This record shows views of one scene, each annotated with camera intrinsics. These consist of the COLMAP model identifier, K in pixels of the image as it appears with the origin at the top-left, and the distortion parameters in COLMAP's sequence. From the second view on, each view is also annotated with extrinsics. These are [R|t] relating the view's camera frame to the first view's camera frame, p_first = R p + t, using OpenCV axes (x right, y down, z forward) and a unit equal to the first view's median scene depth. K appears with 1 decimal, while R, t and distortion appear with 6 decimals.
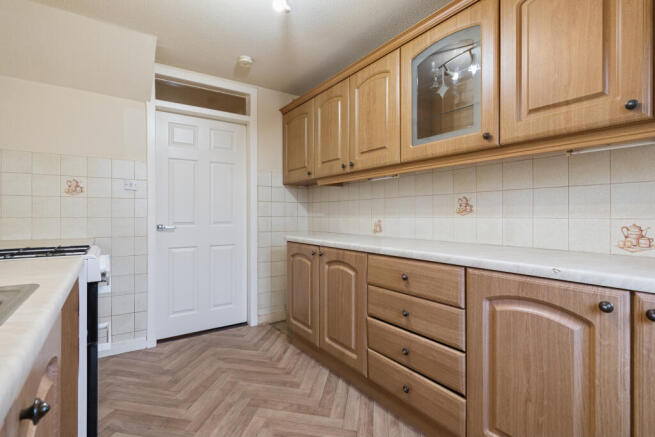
lens RADIAL K [[319.9, 0, 323.4], [0, 319.9, 215.1], [0, 0, 1]] dist [0.006386, -0.000180]
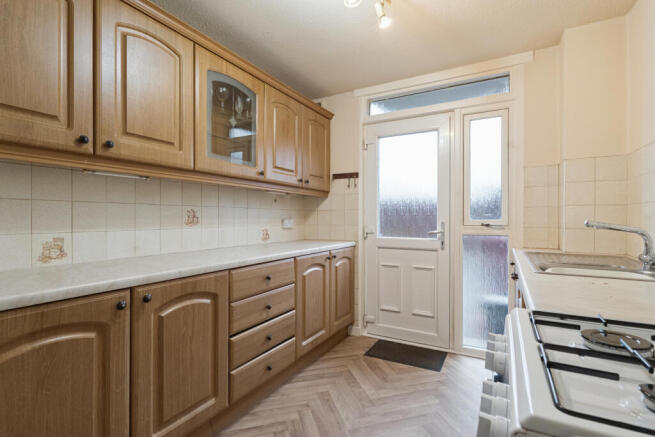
lens RADIAL K [[319.9, 0, 326.8], [0, 319.9, 219.9], [0, 0, 1]] dist [0.006386, -0.000180]
pose [[-0.466212, -0.000949, 0.884673, -0.774628], [0.000926, 0.999998, 0.001561, -0.023349], [-0.884673, 0.001547, -0.466210, 1.140758]]
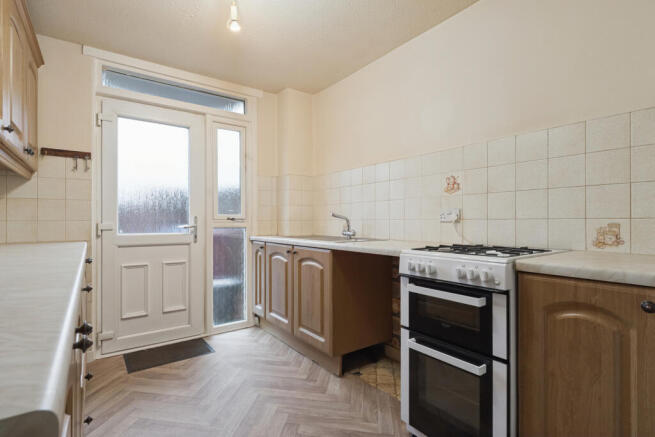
lens RADIAL K [[319.9, 0, 326.8], [0, 319.9, 218.8], [0, 0, 1]] dist [0.006386, -0.000180]
pose [[-0.998480, 0.003034, -0.055028, -0.487138], [0.003161, 0.999993, -0.002213, -0.006336], [0.055021, -0.002384, -0.998482, 1.387640]]
